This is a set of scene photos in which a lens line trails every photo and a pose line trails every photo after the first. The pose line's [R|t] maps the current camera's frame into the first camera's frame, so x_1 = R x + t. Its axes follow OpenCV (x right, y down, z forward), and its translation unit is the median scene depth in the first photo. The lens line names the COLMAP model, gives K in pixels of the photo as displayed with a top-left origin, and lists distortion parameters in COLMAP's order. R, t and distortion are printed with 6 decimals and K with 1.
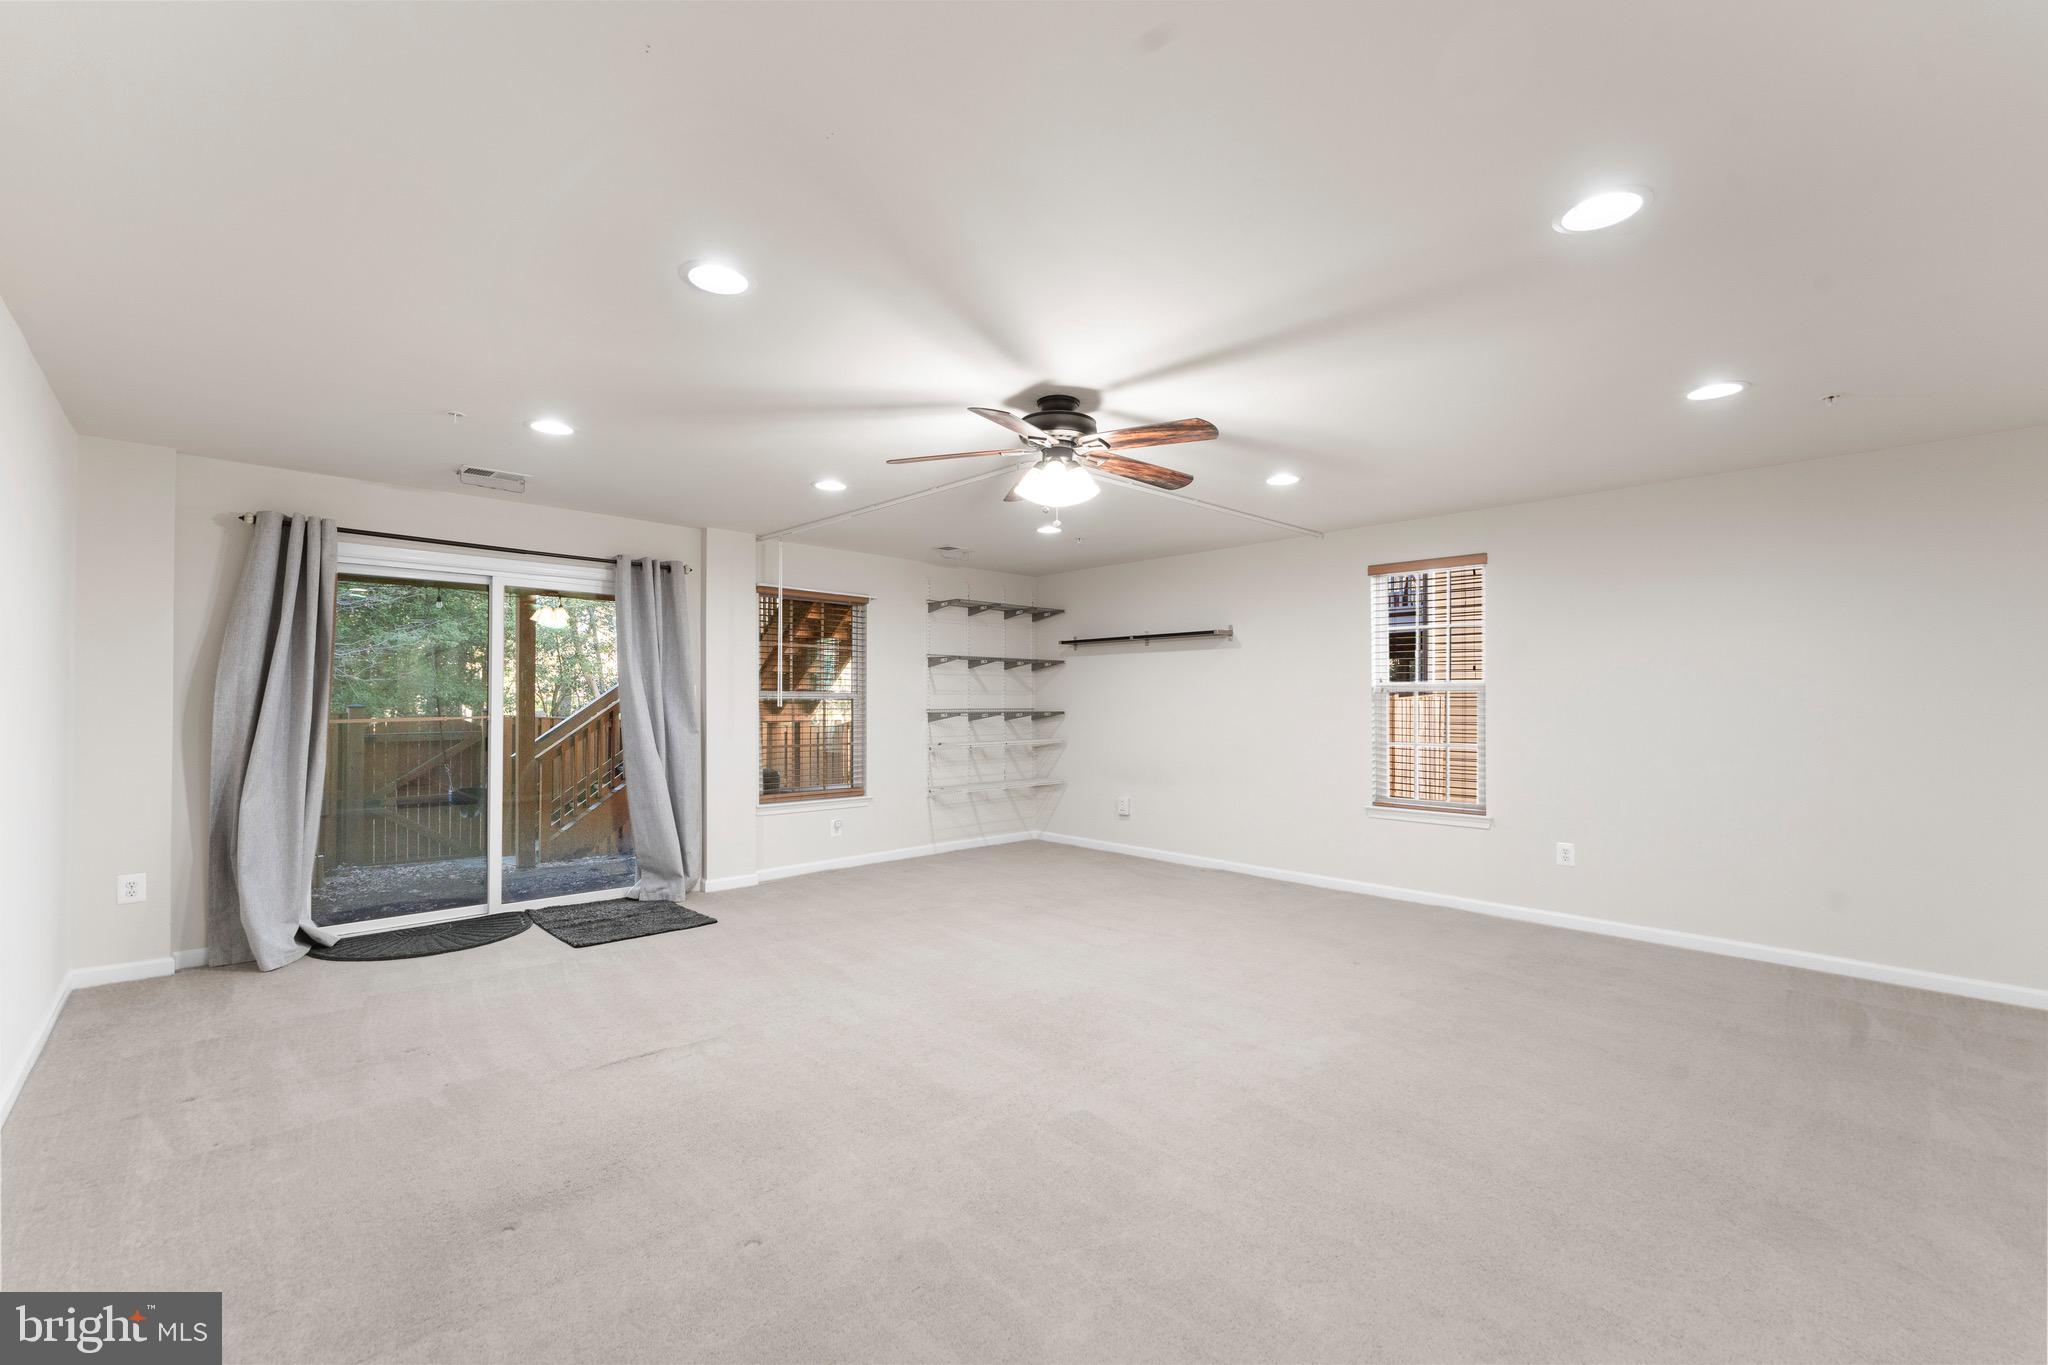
lens RADIAL K [[870.0, 0, 1032.9], [0, 870.0, 686.9], [0, 0, 1]] dist [-0.005104, 0.000914]
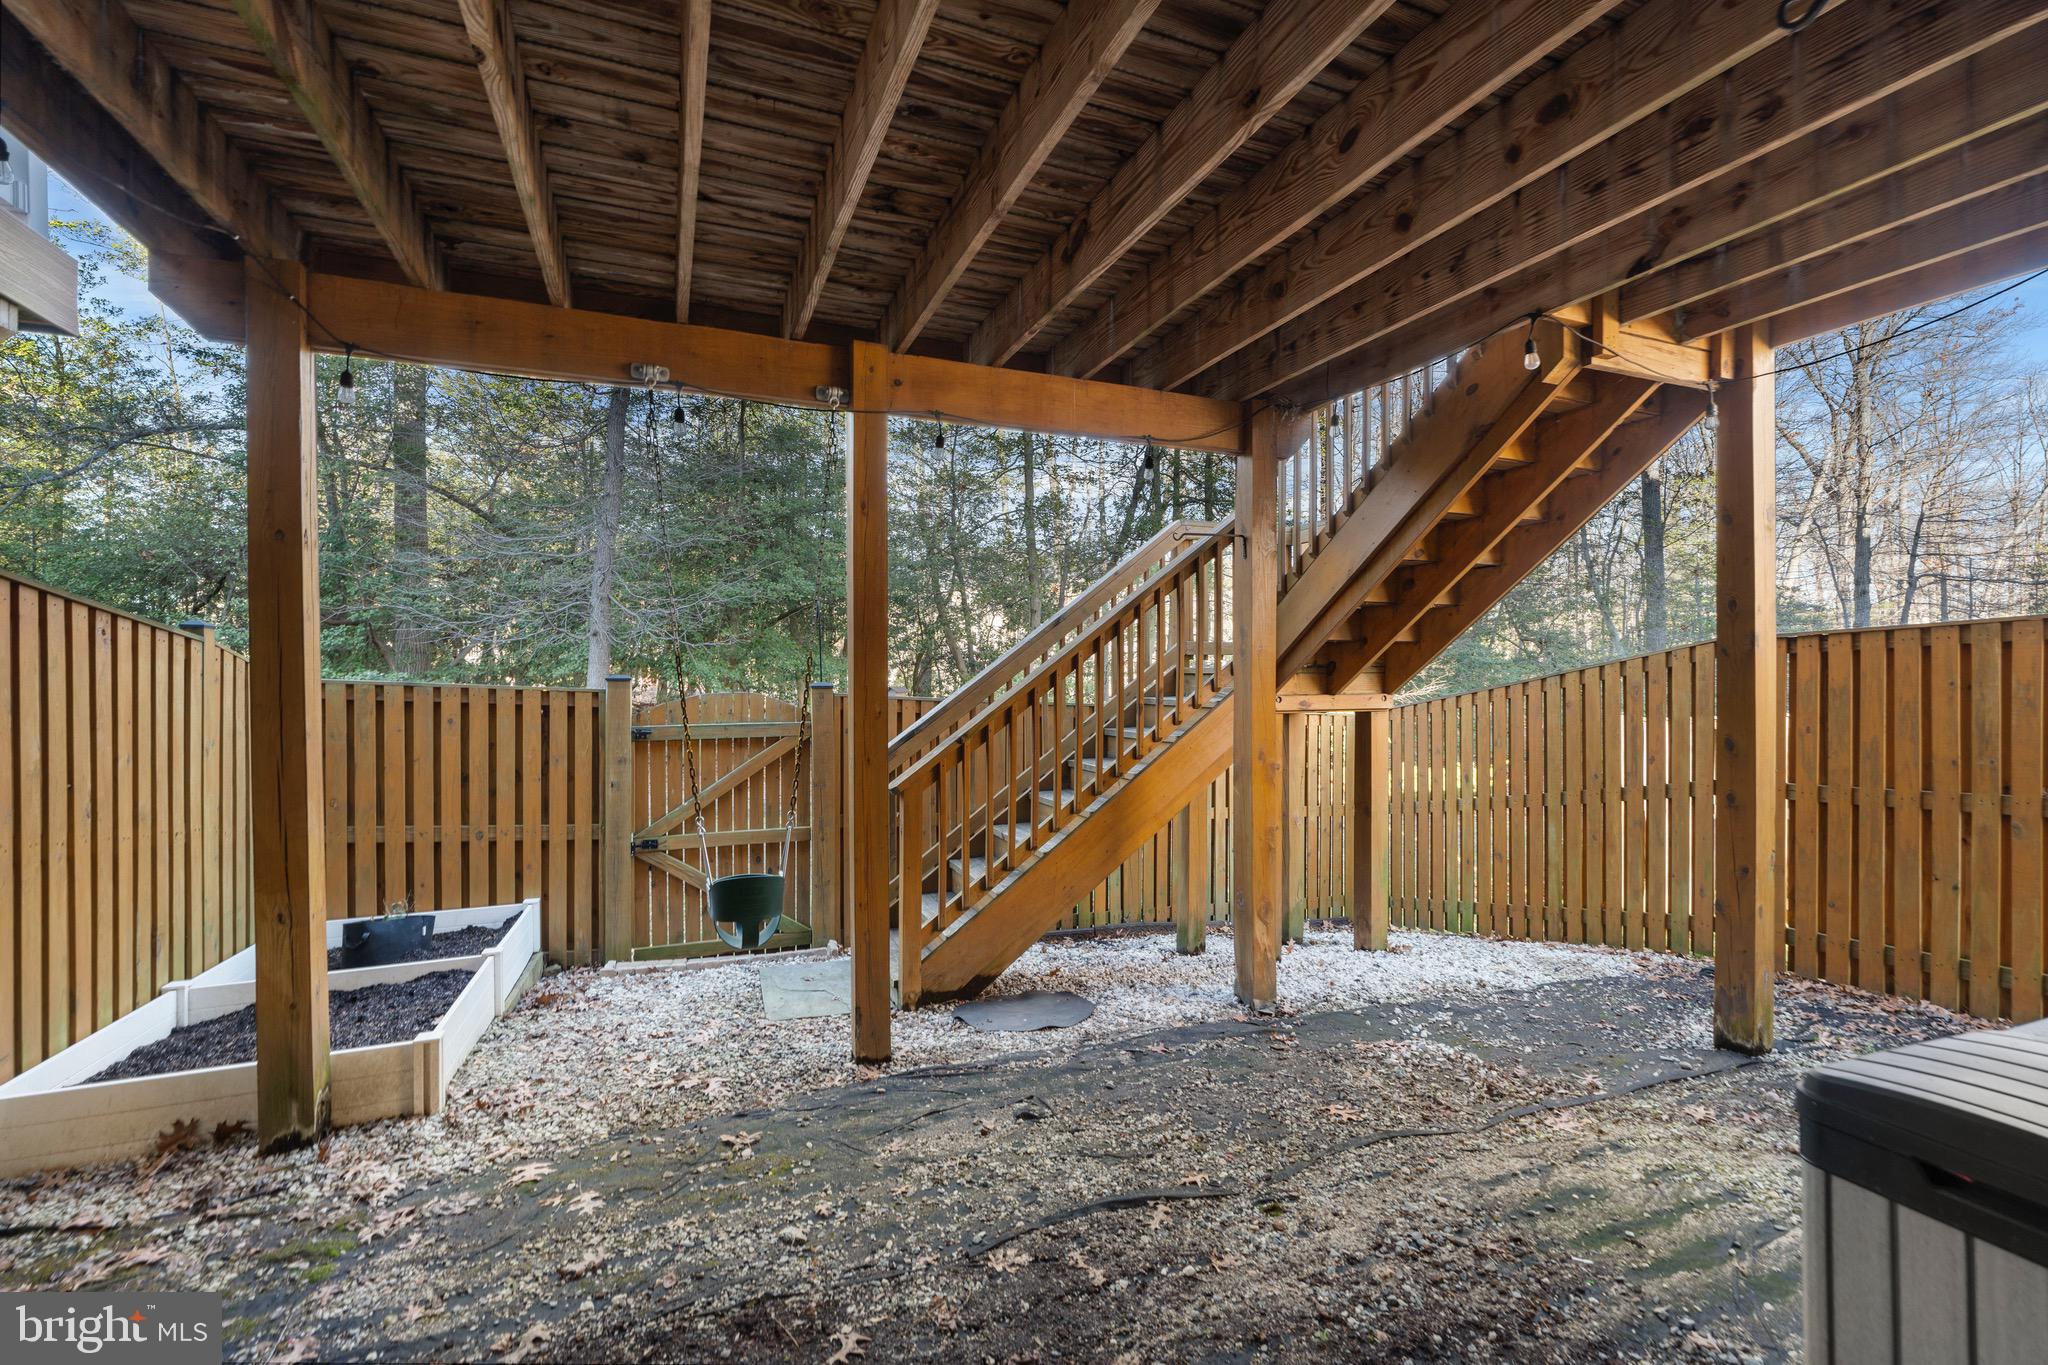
lens RADIAL K [[870.0, 0, 1022.8], [0, 870.0, 680.1], [0, 0, 1]] dist [-0.005104, 0.000914]
pose [[0.928797, 0.001434, -0.370586, -0.302282], [0.006162, 0.999795, 0.019311, 0.013849], [0.370537, -0.020220, 0.928598, 0.538323]]
